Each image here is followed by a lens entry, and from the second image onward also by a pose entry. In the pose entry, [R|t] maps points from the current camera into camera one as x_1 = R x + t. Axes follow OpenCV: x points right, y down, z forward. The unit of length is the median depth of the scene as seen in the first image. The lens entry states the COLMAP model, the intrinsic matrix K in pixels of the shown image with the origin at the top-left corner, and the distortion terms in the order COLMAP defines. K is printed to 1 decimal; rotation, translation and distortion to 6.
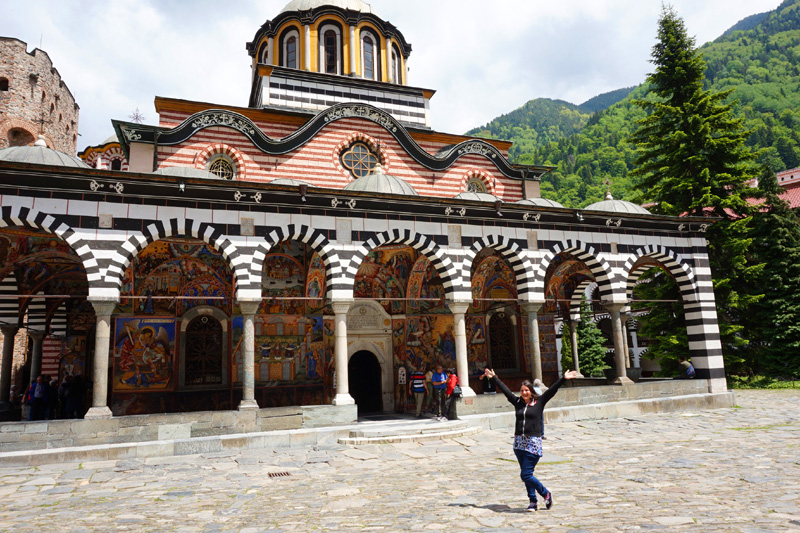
lens RADIAL K [[543.1, 0, 400.0], [0, 543.1, 266.5], [0, 0, 1]] dist [-0.054076, 0.035778]
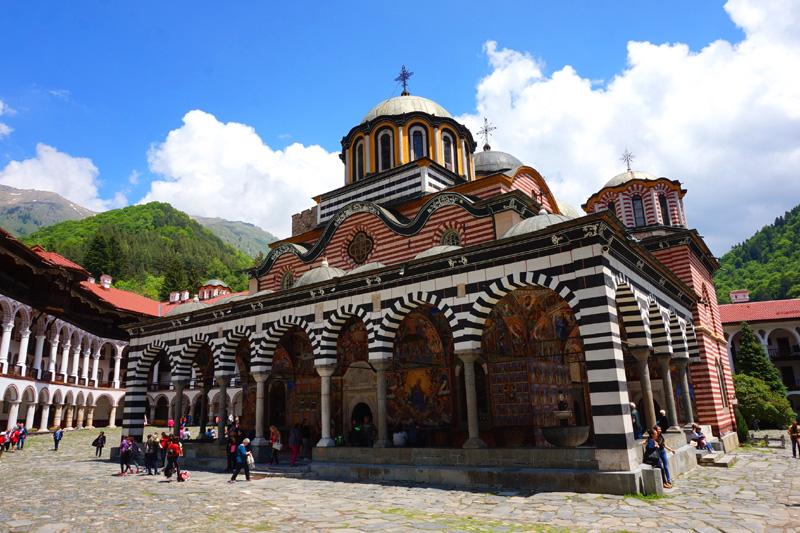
lens RADIAL K [[543.1, 0, 400.0], [0, 543.1, 266.5], [0, 0, 1]] dist [-0.054076, 0.035778]
pose [[0.533951, -0.200749, -0.821338, 1.082212], [0.162910, 0.977630, -0.133042, 0.030283], [0.829672, -0.062766, 0.554711, 0.421165]]
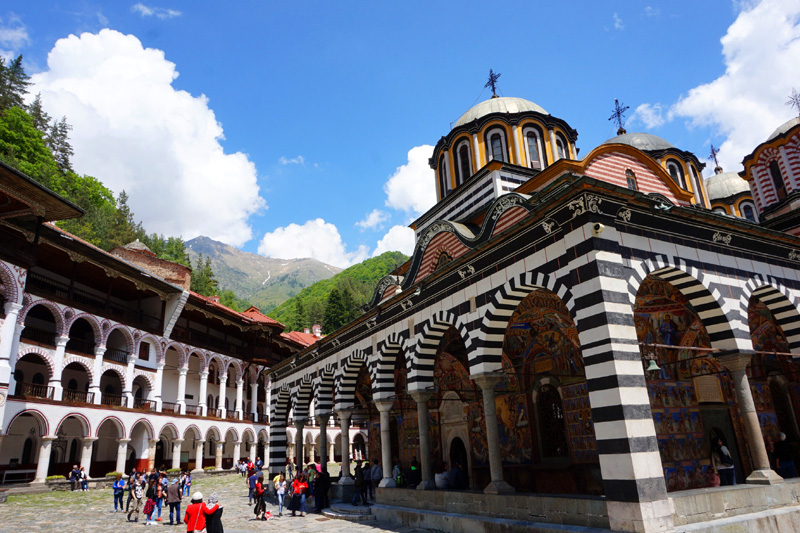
lens RADIAL K [[543.1, 0, 400.0], [0, 543.1, 266.5], [0, 0, 1]] dist [-0.054076, 0.035778]
pose [[0.117754, -0.295490, -0.948061, 1.122363], [0.219543, 0.938826, -0.265343, 0.096126], [0.968470, -0.176895, 0.175423, 0.772917]]
